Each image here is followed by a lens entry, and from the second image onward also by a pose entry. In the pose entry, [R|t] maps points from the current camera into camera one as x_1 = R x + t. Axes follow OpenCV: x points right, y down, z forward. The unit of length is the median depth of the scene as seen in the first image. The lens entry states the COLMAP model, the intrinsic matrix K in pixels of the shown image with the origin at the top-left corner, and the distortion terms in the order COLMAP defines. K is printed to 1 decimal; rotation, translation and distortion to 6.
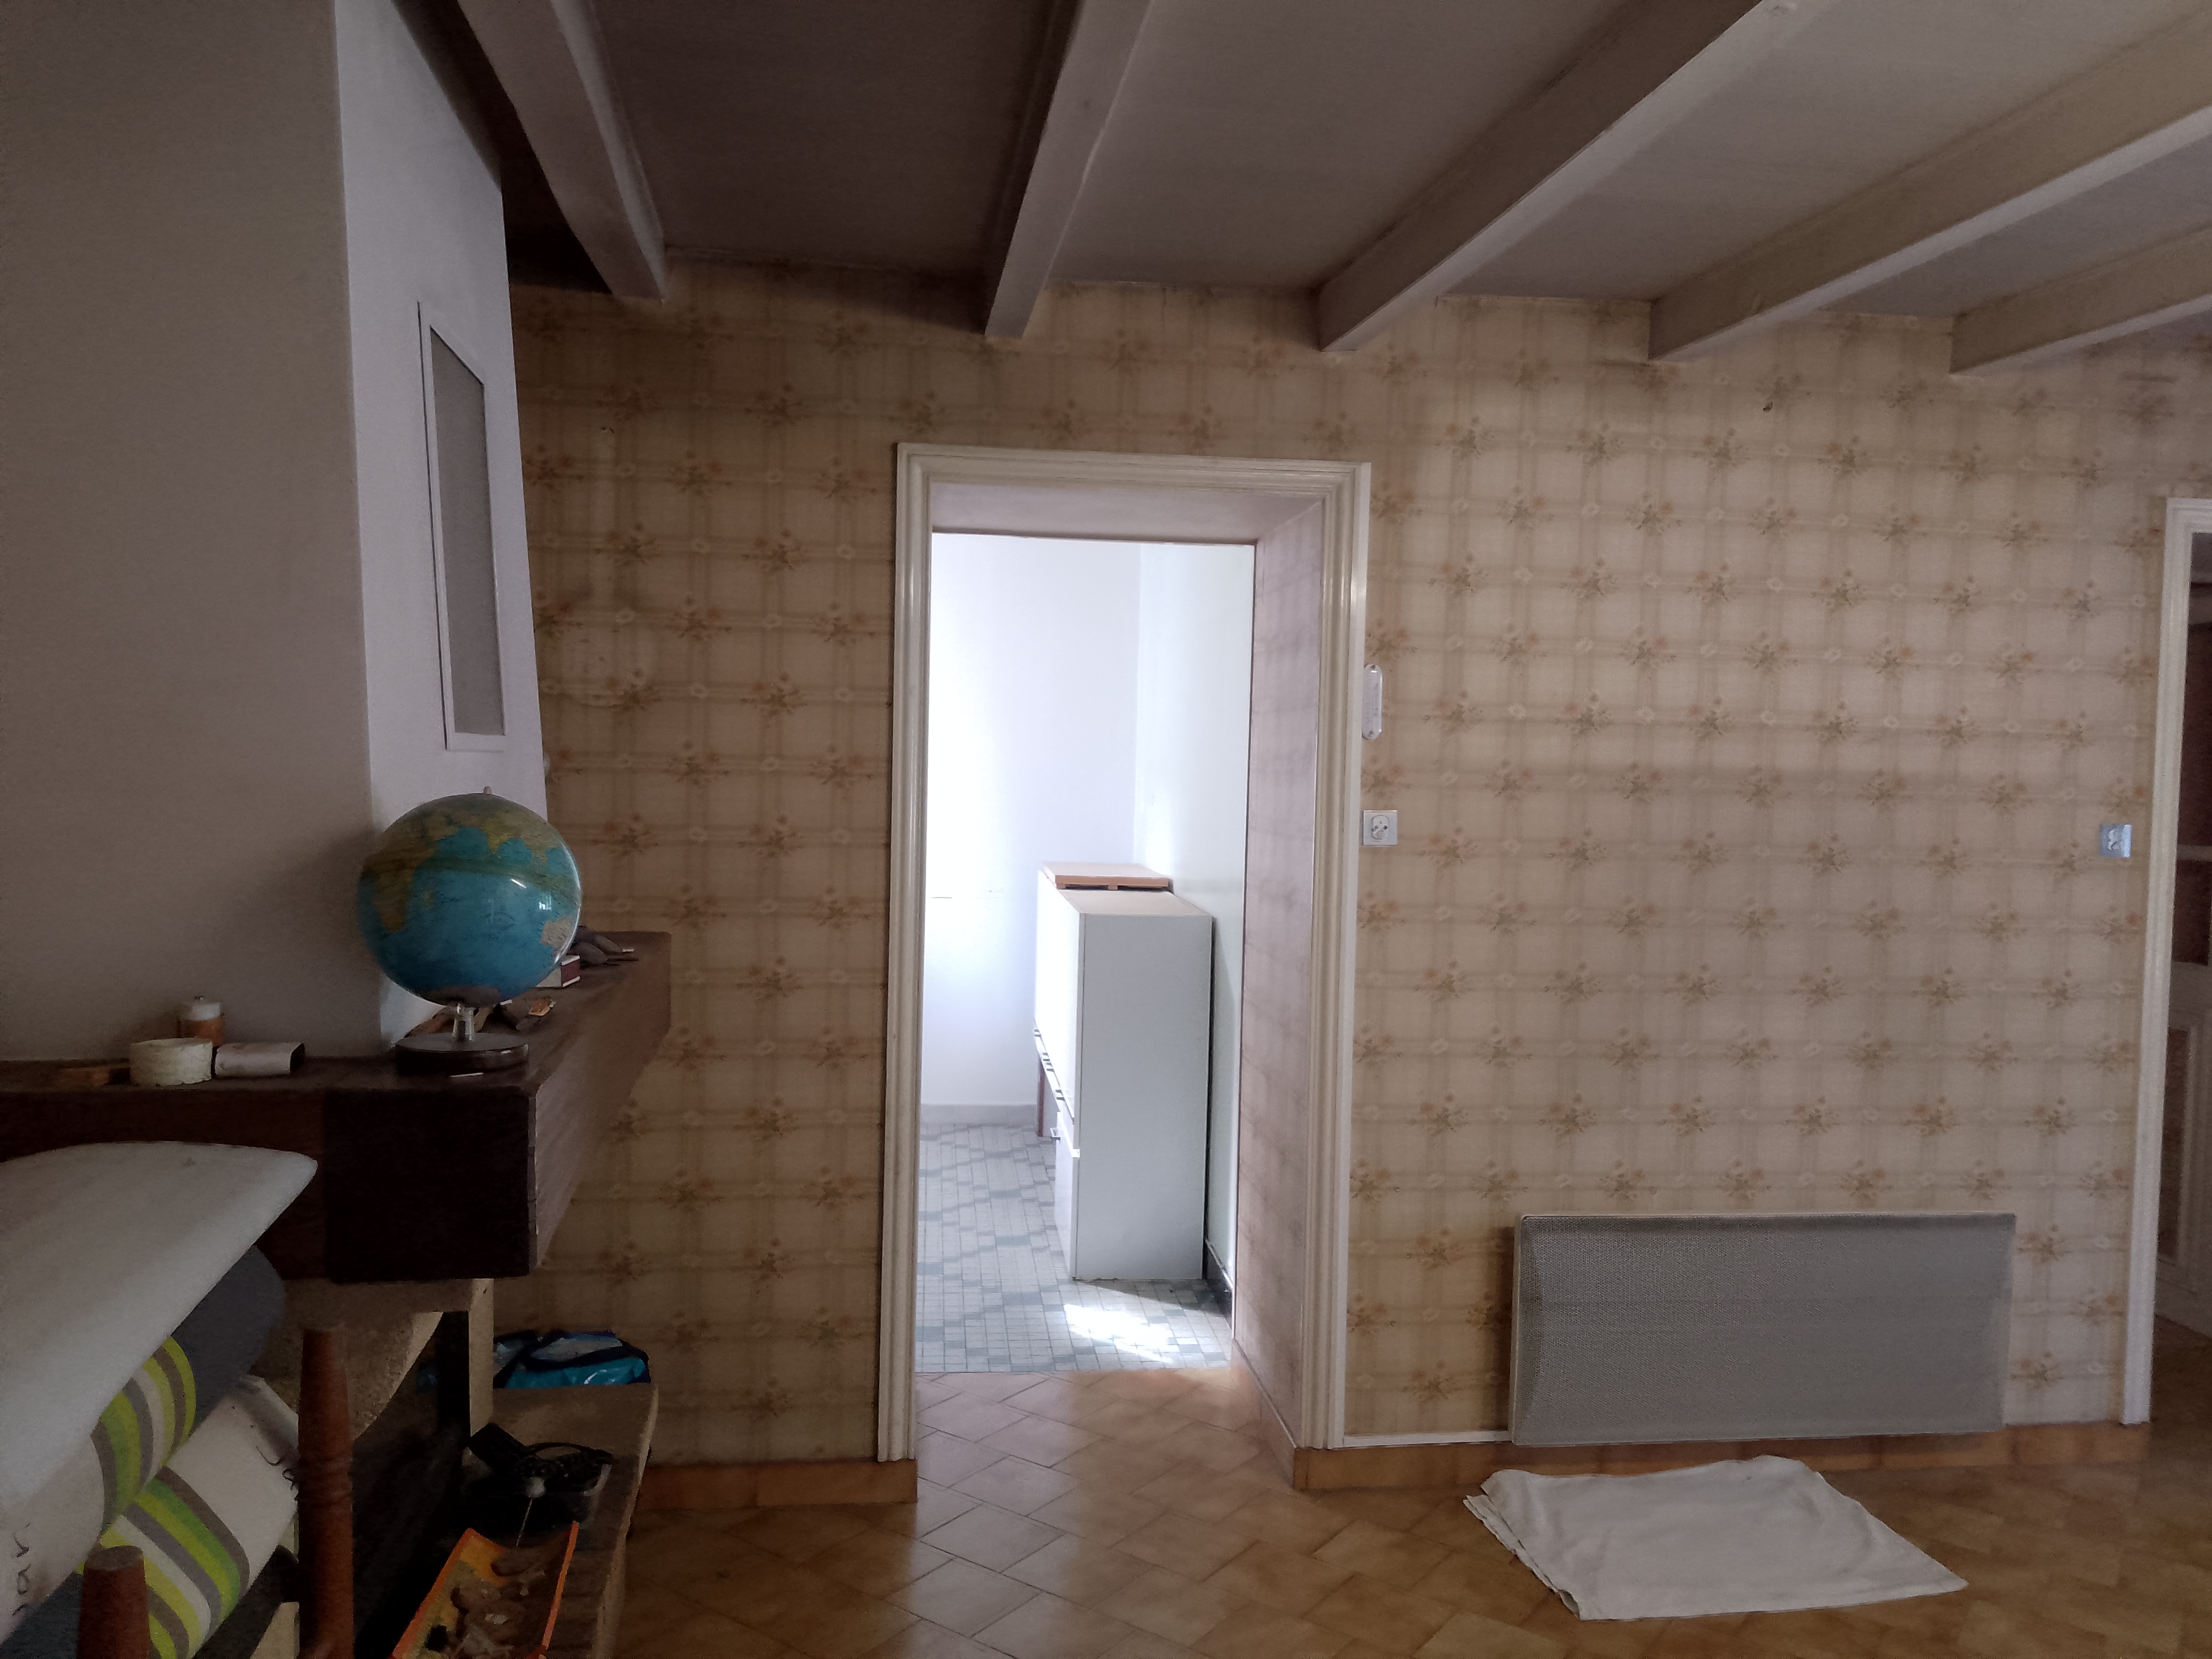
lens RADIAL K [[1683.6, 0, 1109.6], [0, 1683.6, 815.9], [0, 0, 1]] dist [0.006923, -0.003192]
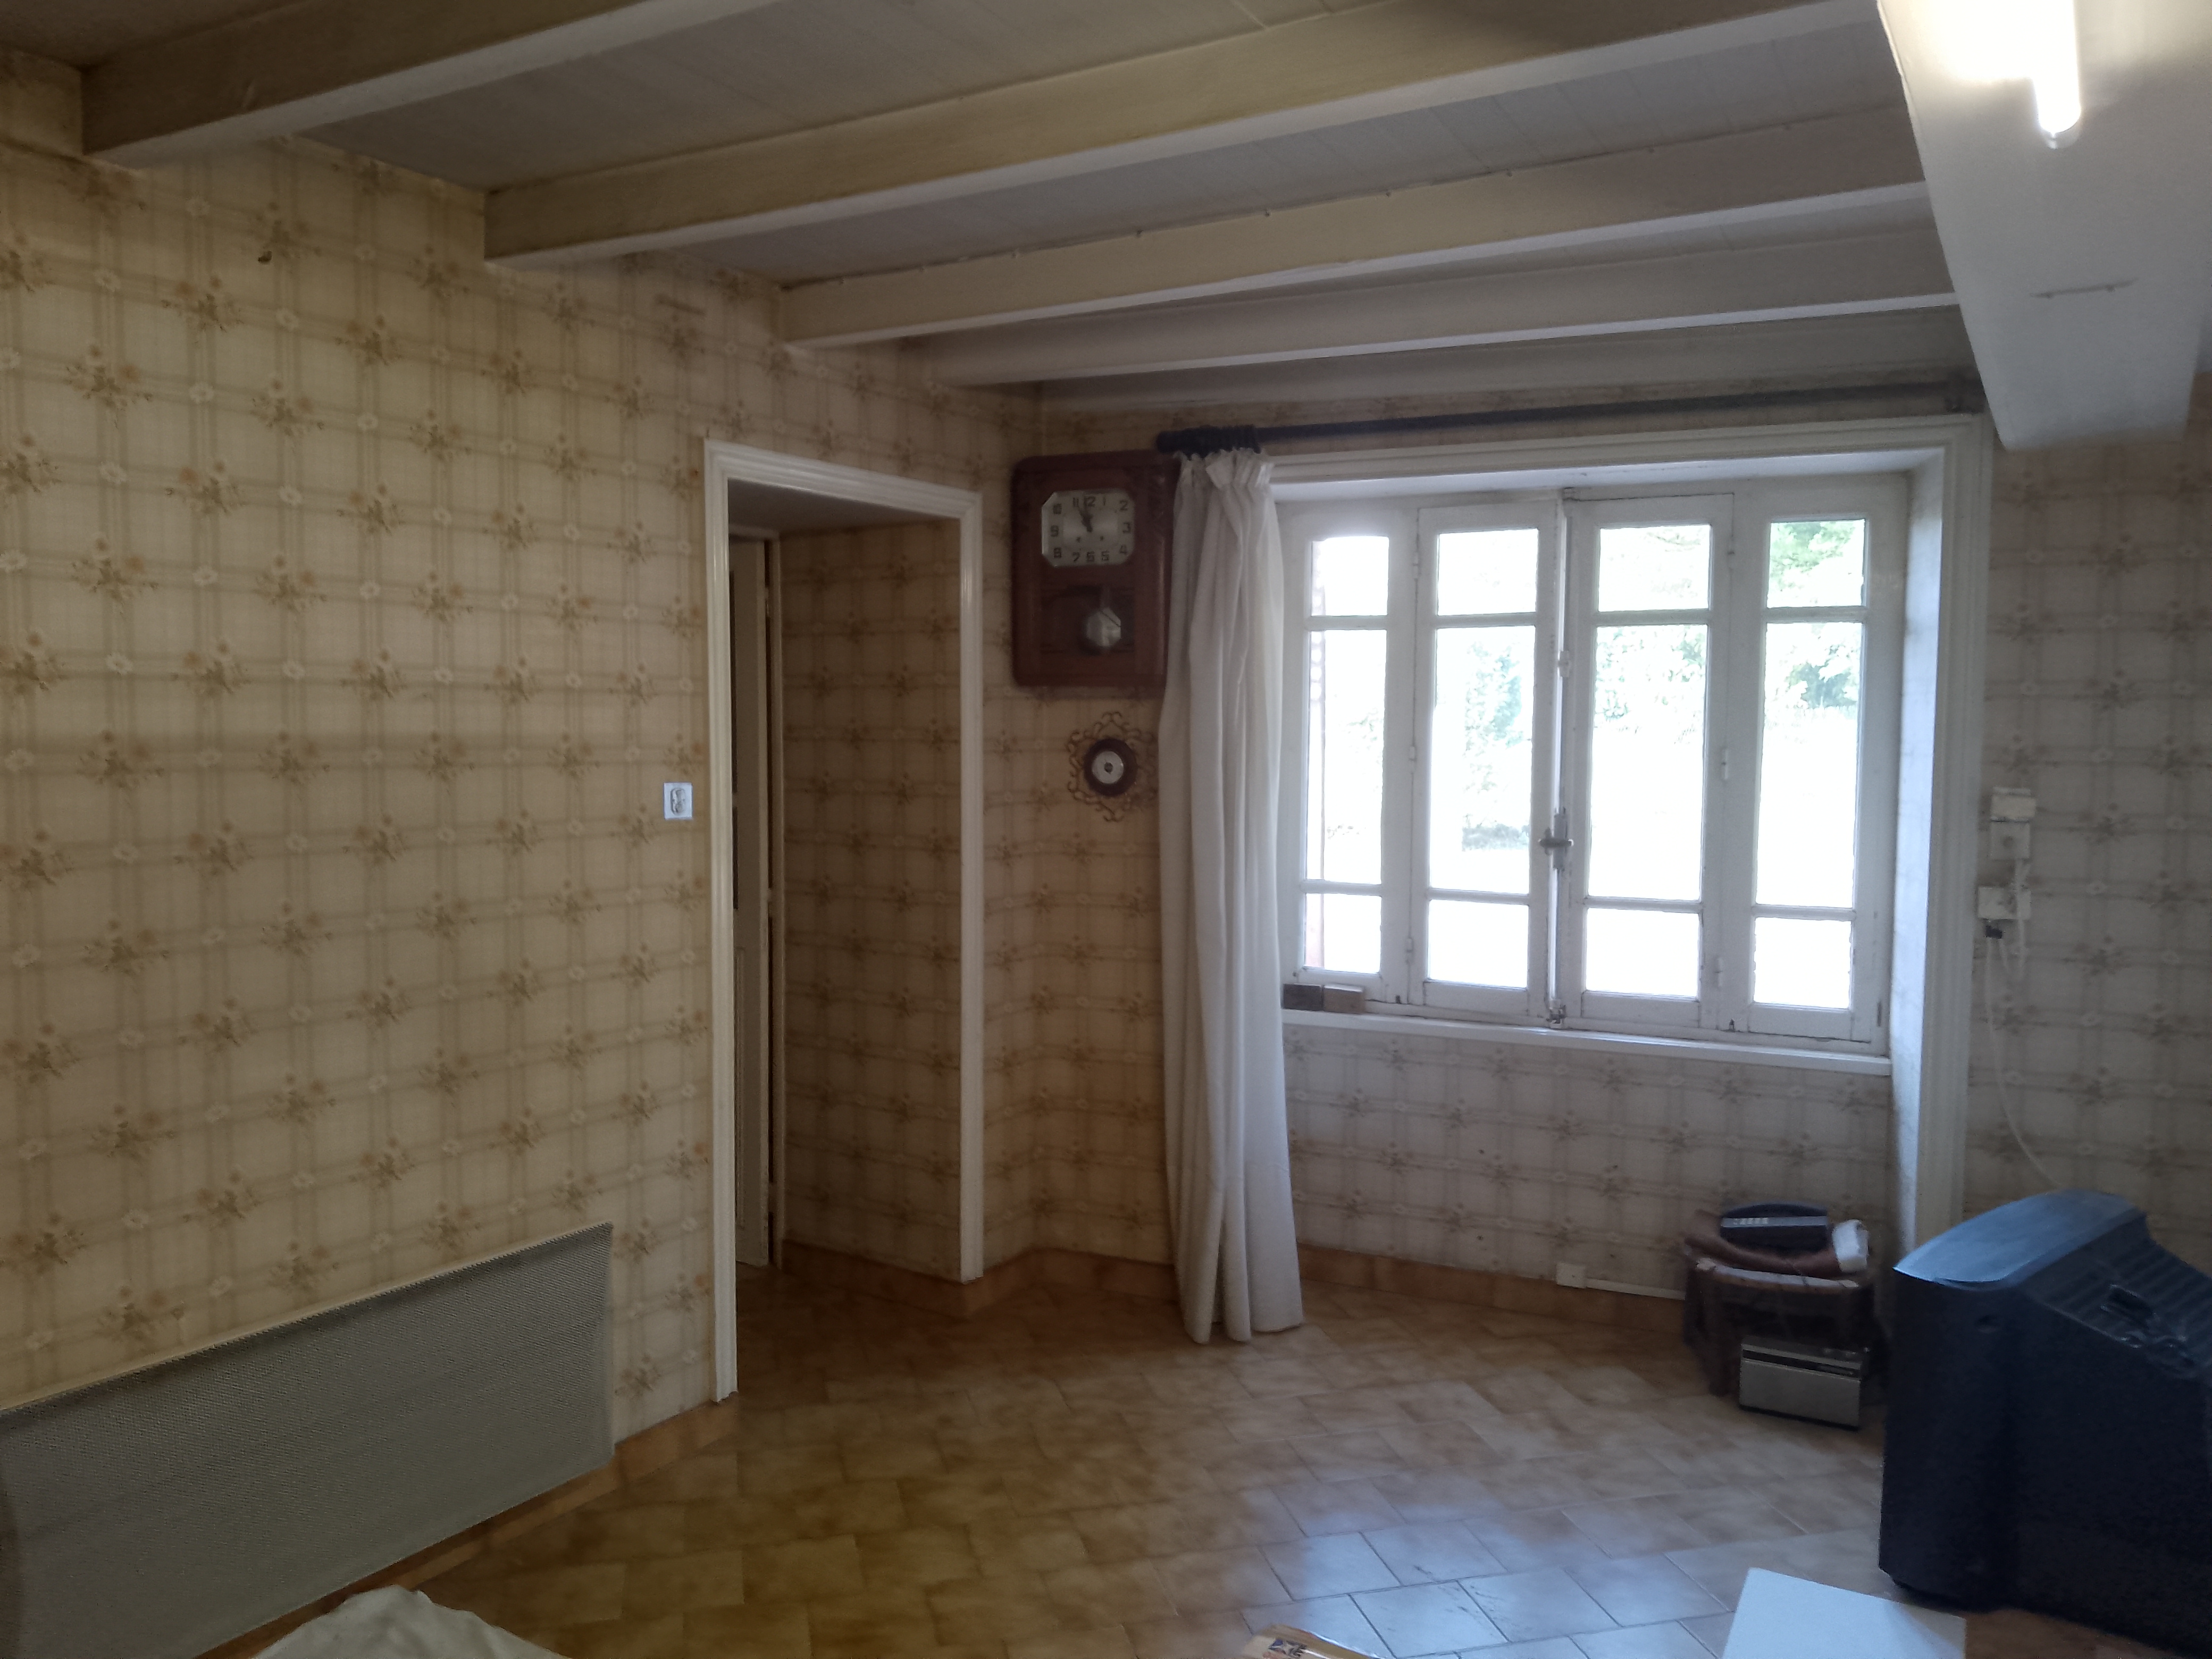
lens RADIAL K [[1683.6, 0, 1119.5], [0, 1683.6, 843.2], [0, 0, 1]] dist [0.006923, -0.003192]
pose [[0.657399, -0.074556, 0.749845, 0.053549], [0.039920, 0.997142, 0.064146, -0.013091], [-0.752484, -0.012236, 0.658496, 0.203053]]
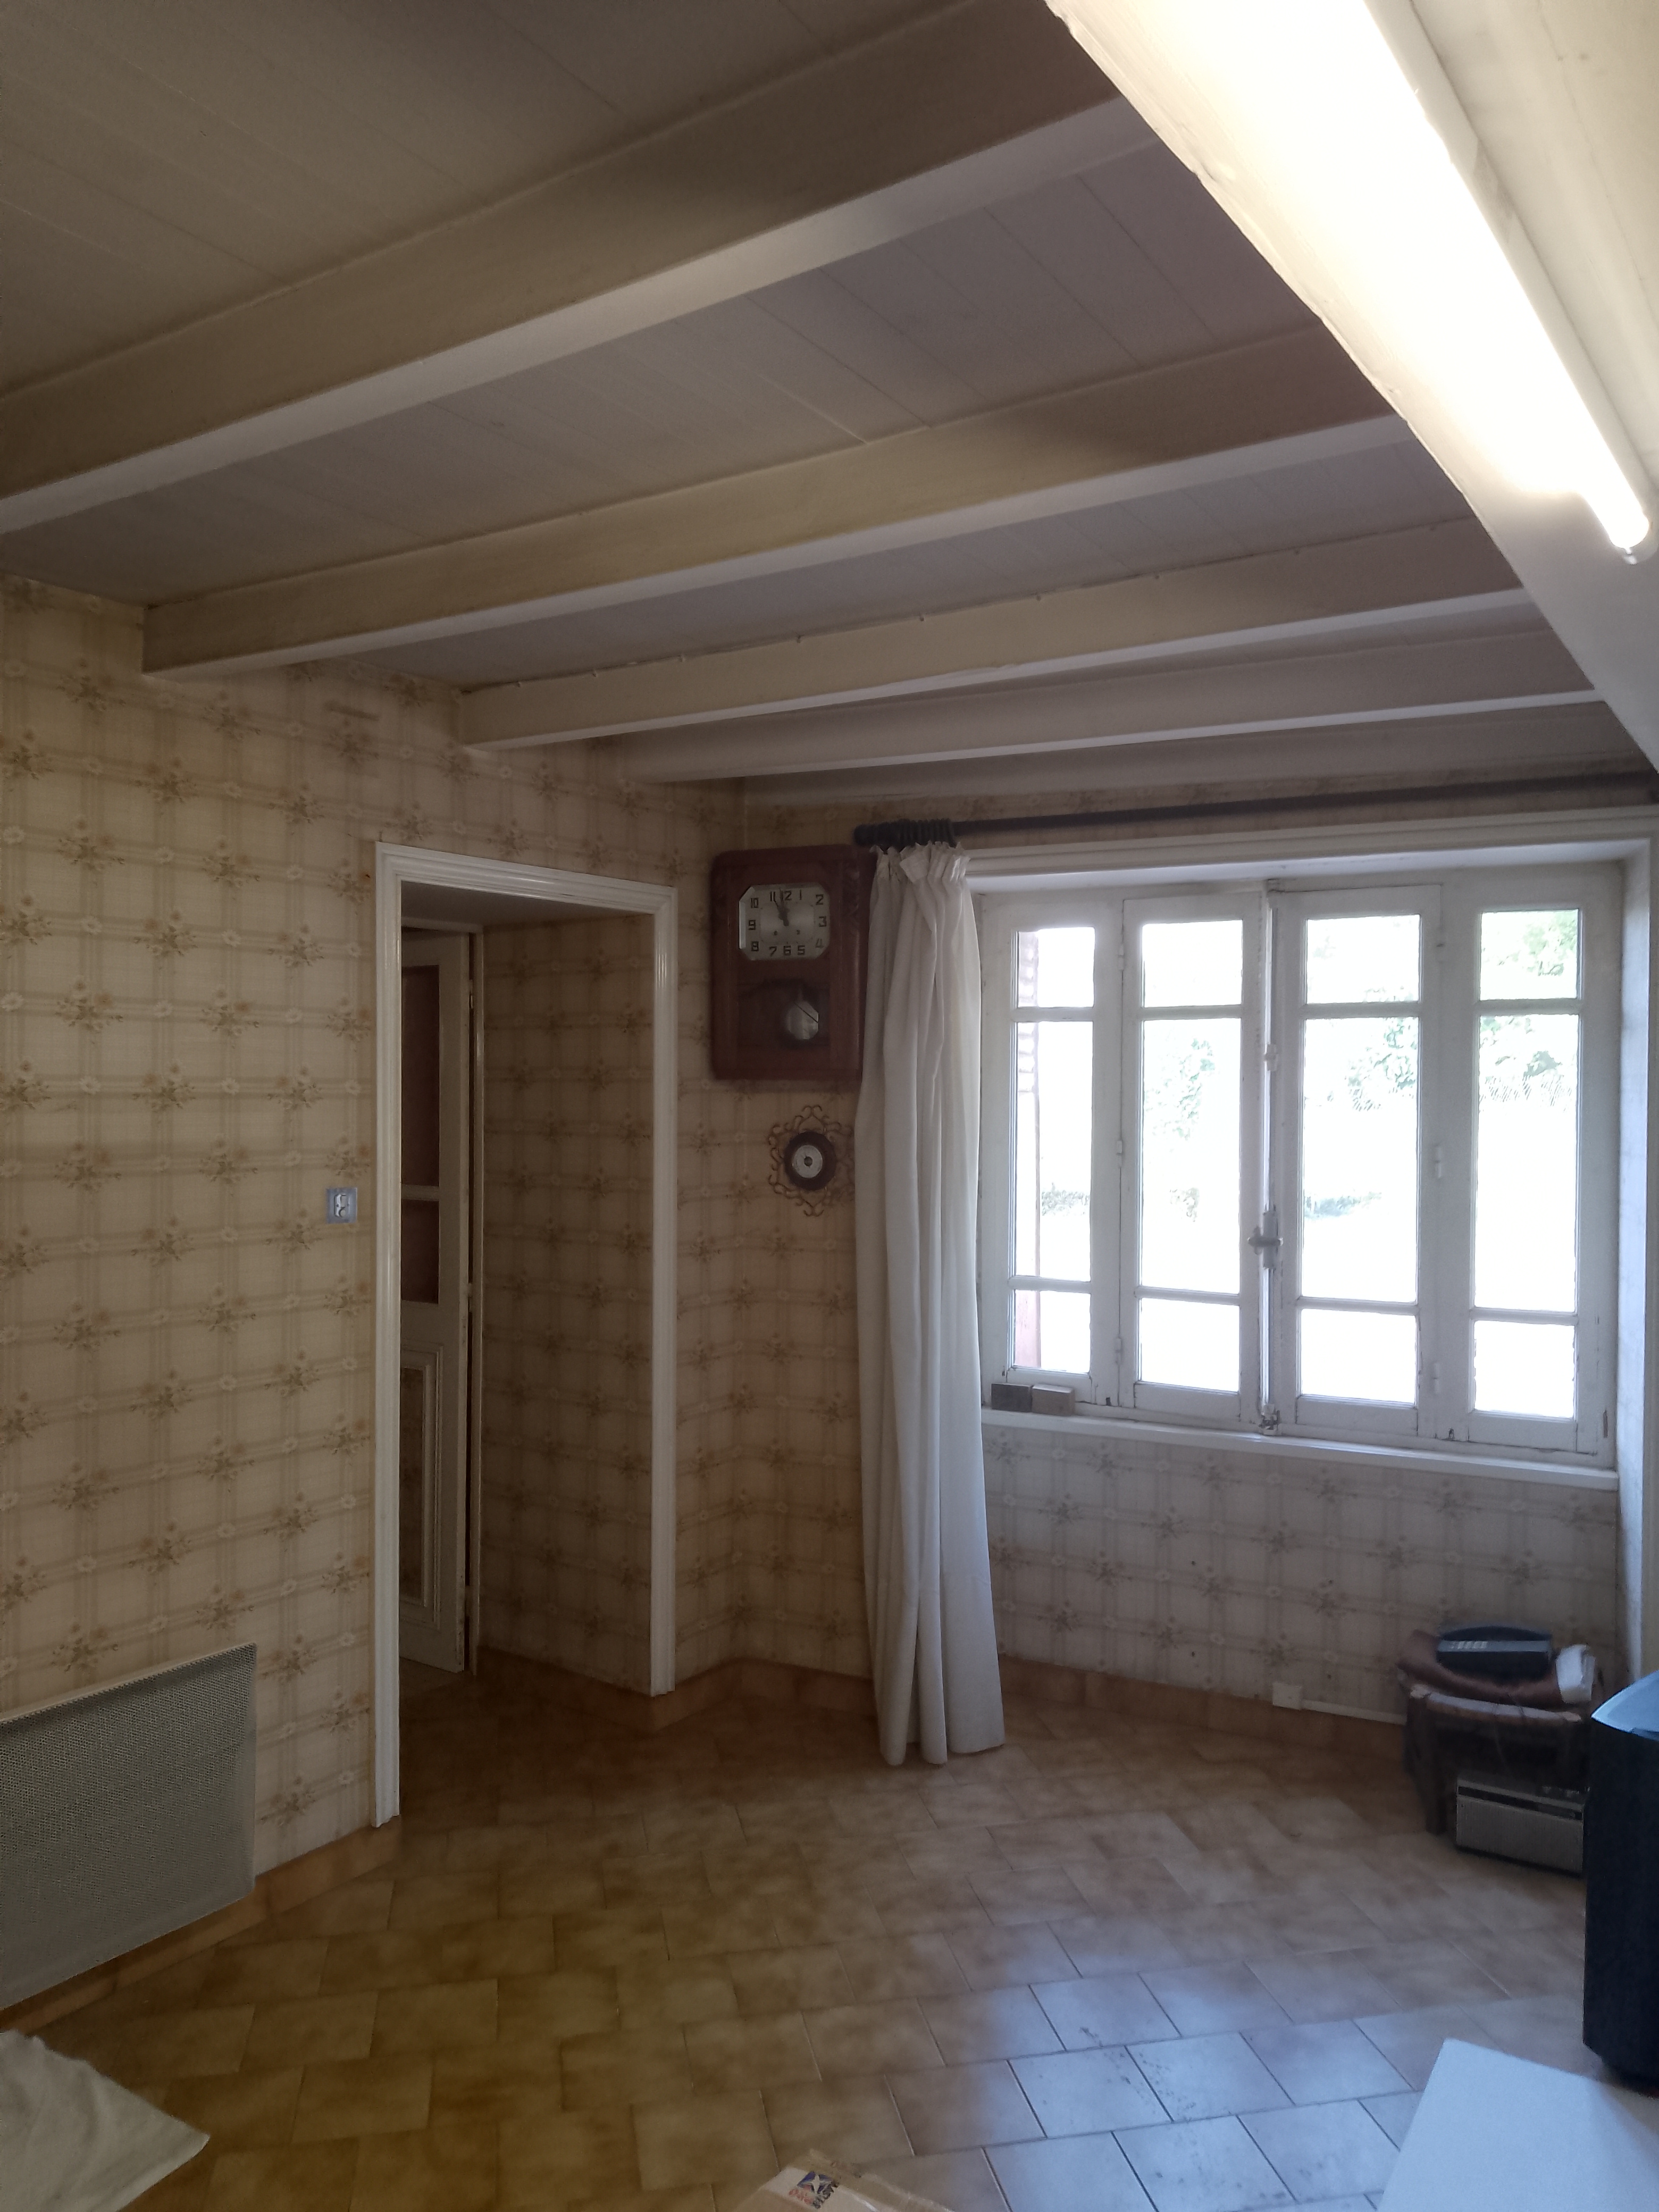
lens RADIAL K [[1683.6, 0, 834.0], [0, 1683.6, 1116.8], [0, 0, 1]] dist [0.006923, -0.003192]
pose [[0.688142, -0.032326, 0.724855, 0.116074], [0.040357, 0.999166, 0.006247, -0.030227], [-0.724453, 0.024954, 0.688873, 0.169686]]
